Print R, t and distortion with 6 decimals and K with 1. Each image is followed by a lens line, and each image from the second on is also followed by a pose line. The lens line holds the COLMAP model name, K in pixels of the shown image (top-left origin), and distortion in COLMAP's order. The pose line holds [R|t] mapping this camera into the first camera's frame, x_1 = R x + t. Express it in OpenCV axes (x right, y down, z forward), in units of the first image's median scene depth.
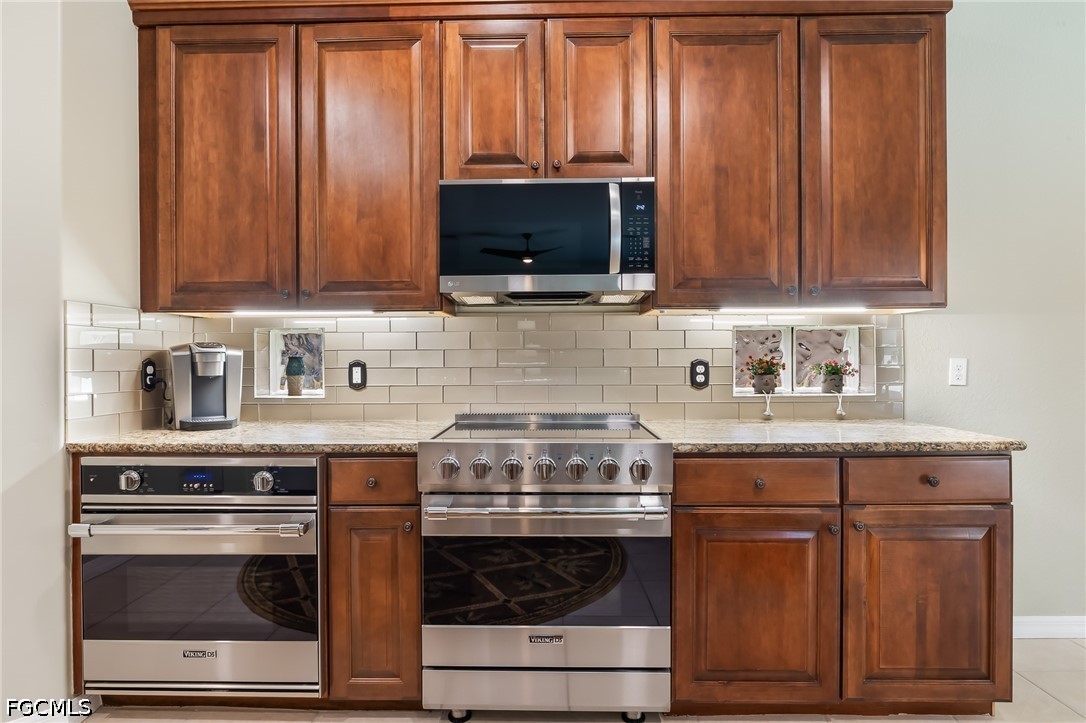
lens RADIAL K [[583.7, 0, 541.9], [0, 583.7, 358.3], [0, 0, 1]] dist [-0.003496, -0.001147]
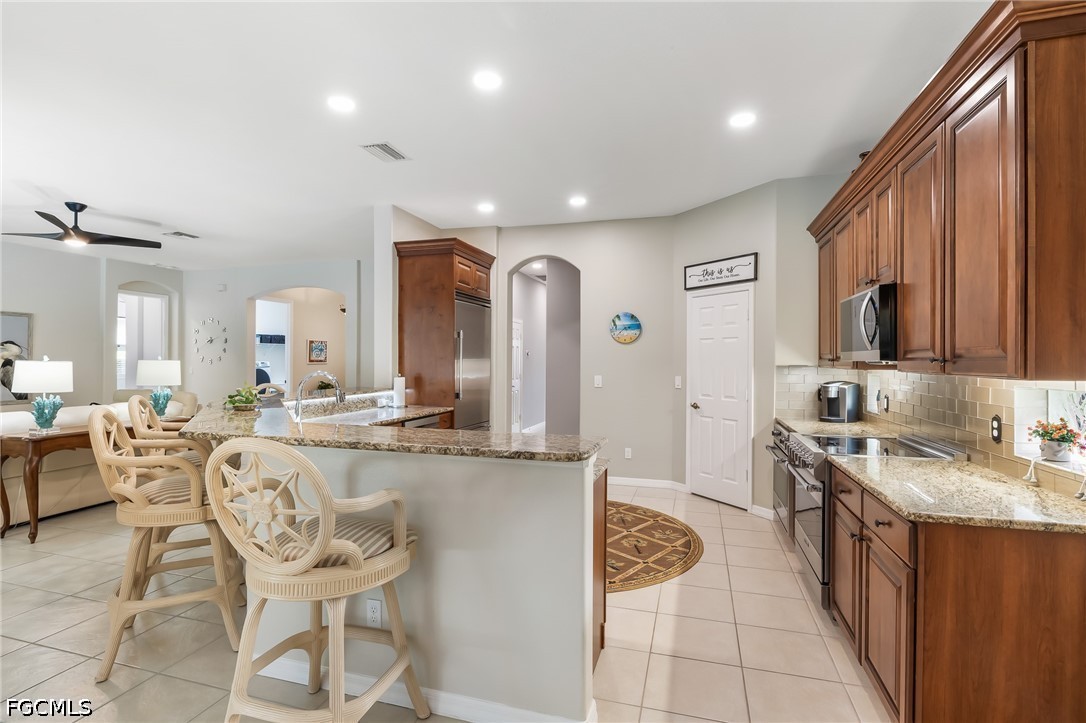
lens RADIAL K [[520.9, 0, 543.0], [0, 520.9, 361.5], [0, 0, 1]] dist [-0.003451, -0.000431]
pose [[-0.260558, 0.006608, -0.965436, 1.596106], [-0.002857, 0.999967, 0.007616, -0.115099], [0.965454, 0.004743, -0.260531, 0.494019]]
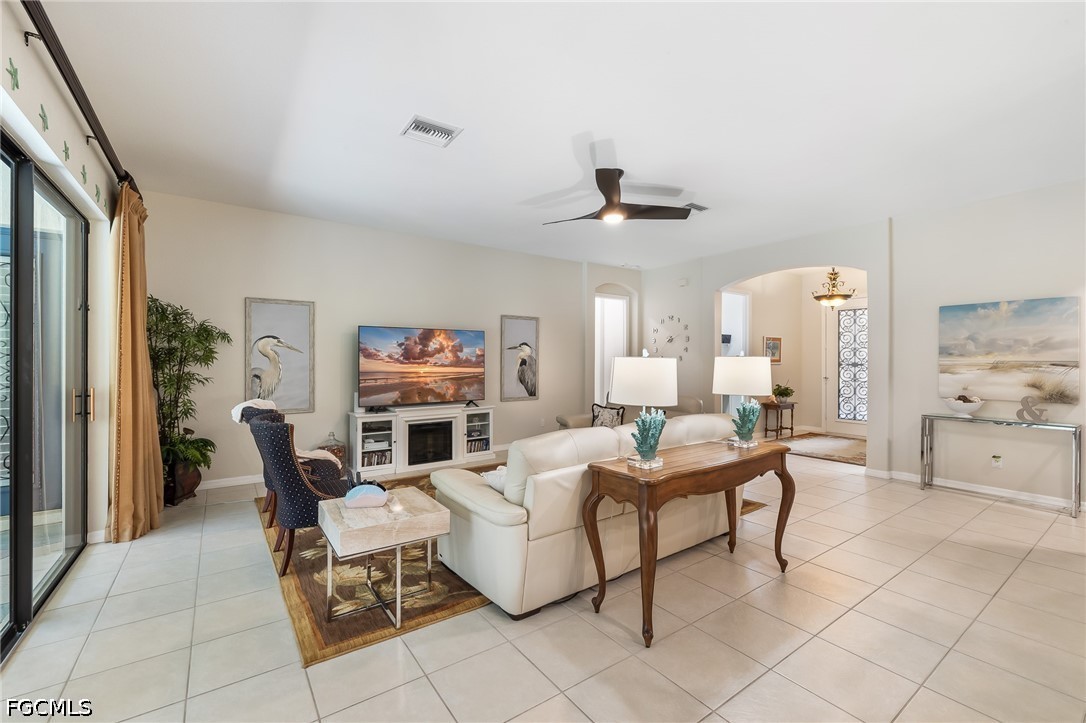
lens RADIAL K [[456.3, 0, 543.0], [0, 456.3, 361.5], [0, 0, 1]] dist [0.000919, -0.000335]
pose [[-0.800927, 0.003465, -0.598751, 1.095888], [0.001171, 0.999990, 0.004220, -0.091501], [0.598760, 0.002679, -0.800924, -1.031737]]
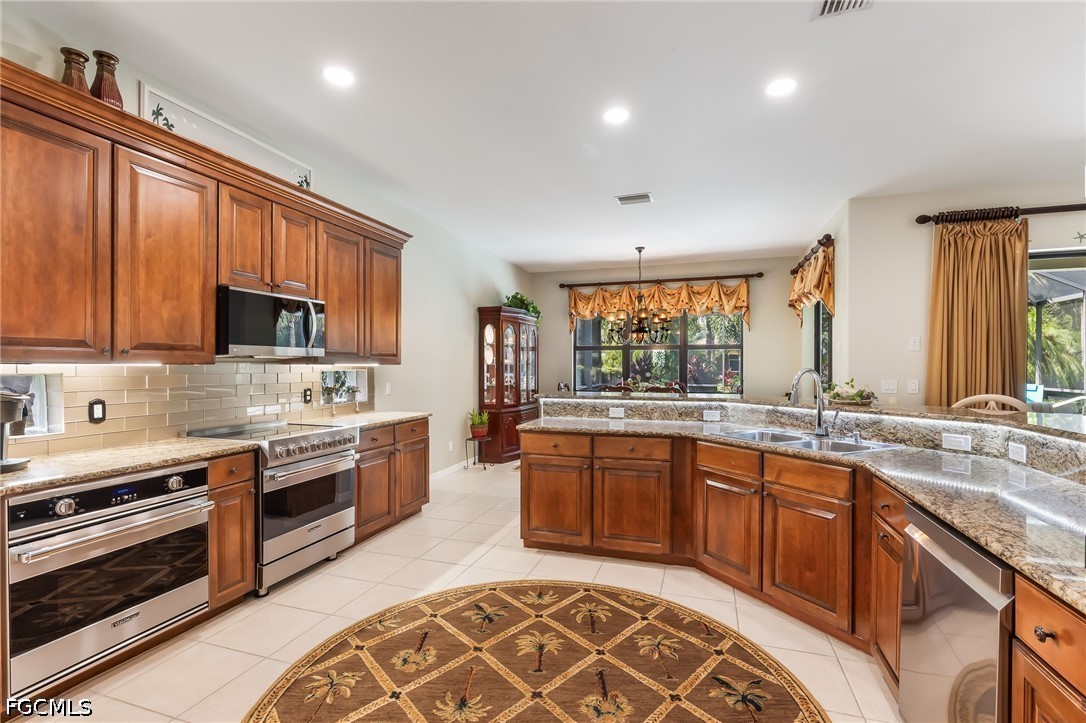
lens RADIAL K [[501.6, 0, 543.5], [0, 501.6, 367.6], [0, 0, 1]] dist [0.000147, 0.000253]
pose [[0.291697, -0.000353, 0.956511, -1.207923], [-0.003568, 0.999993, 0.001457, -0.077871], [-0.956504, -0.003838, 0.291693, -0.242200]]
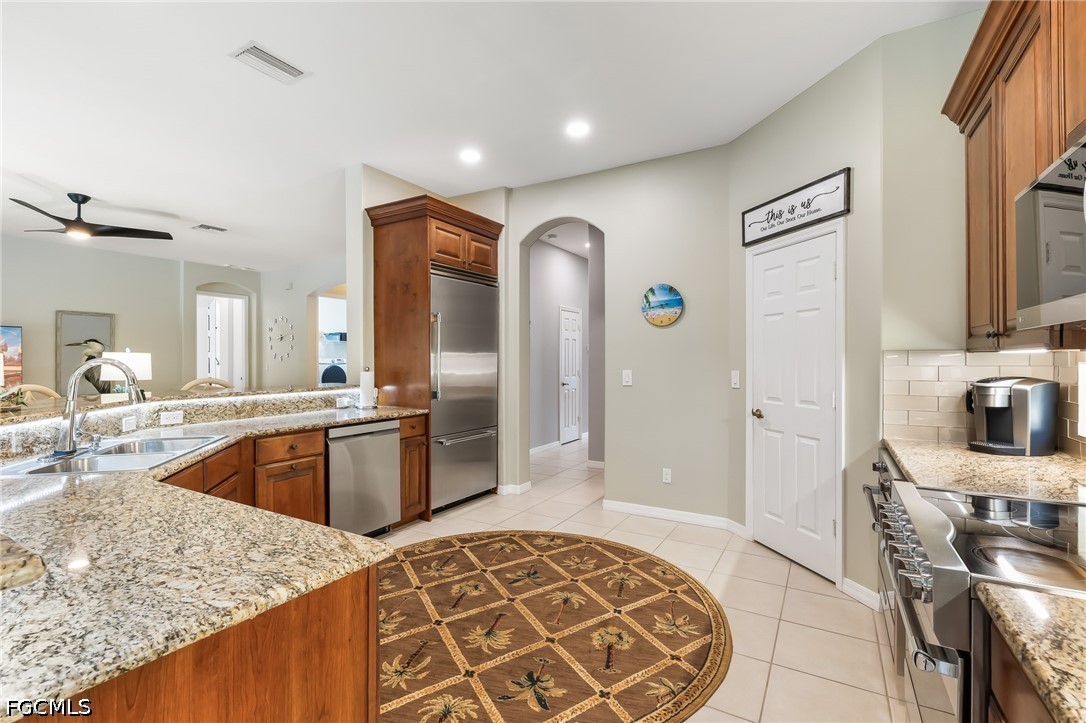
lens RADIAL K [[491.2, 0, 541.5], [0, 491.2, 360.6], [0, 0, 1]] dist [-0.002133, 0.000349]
pose [[-0.486184, 0.007789, -0.873822, 0.735014], [0.004022, 0.999970, 0.006675, -0.072794], [0.873847, -0.000269, -0.486200, 0.713857]]
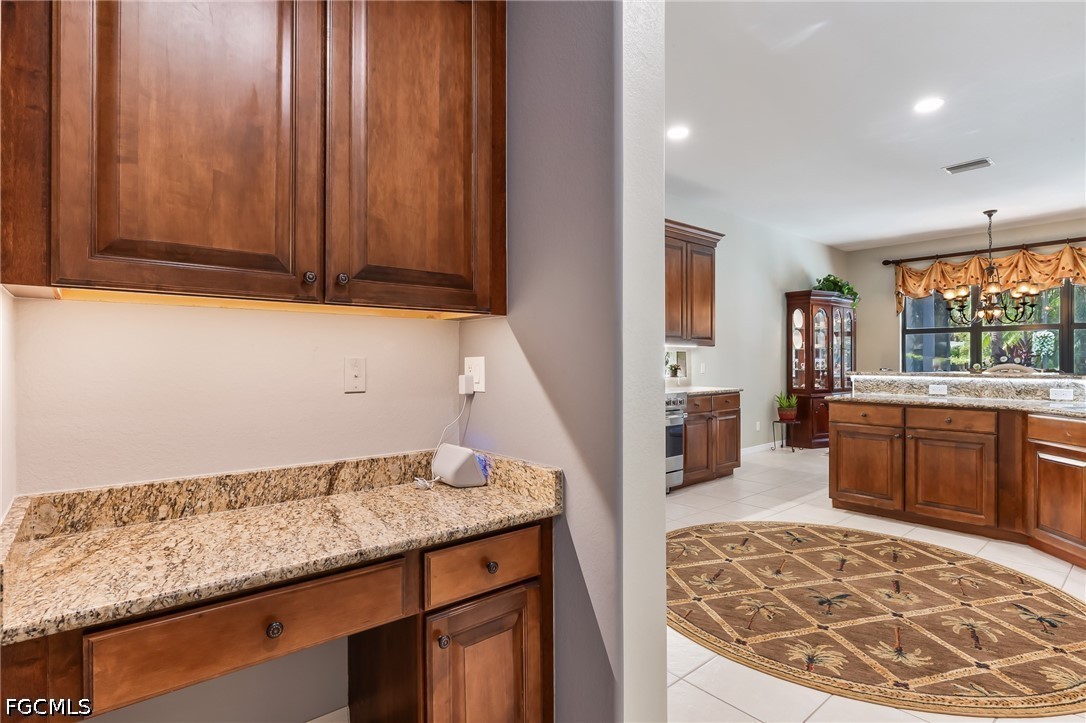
lens RADIAL K [[545.9, 0, 542.3], [0, 545.9, 359.2], [0, 0, 1]] dist [-0.002843, -0.000427]
pose [[0.745650, 0.004879, 0.666320, -1.785515], [-0.004067, 0.999988, -0.002772, -0.011227], [-0.666325, -0.000643, 0.745661, -0.487292]]
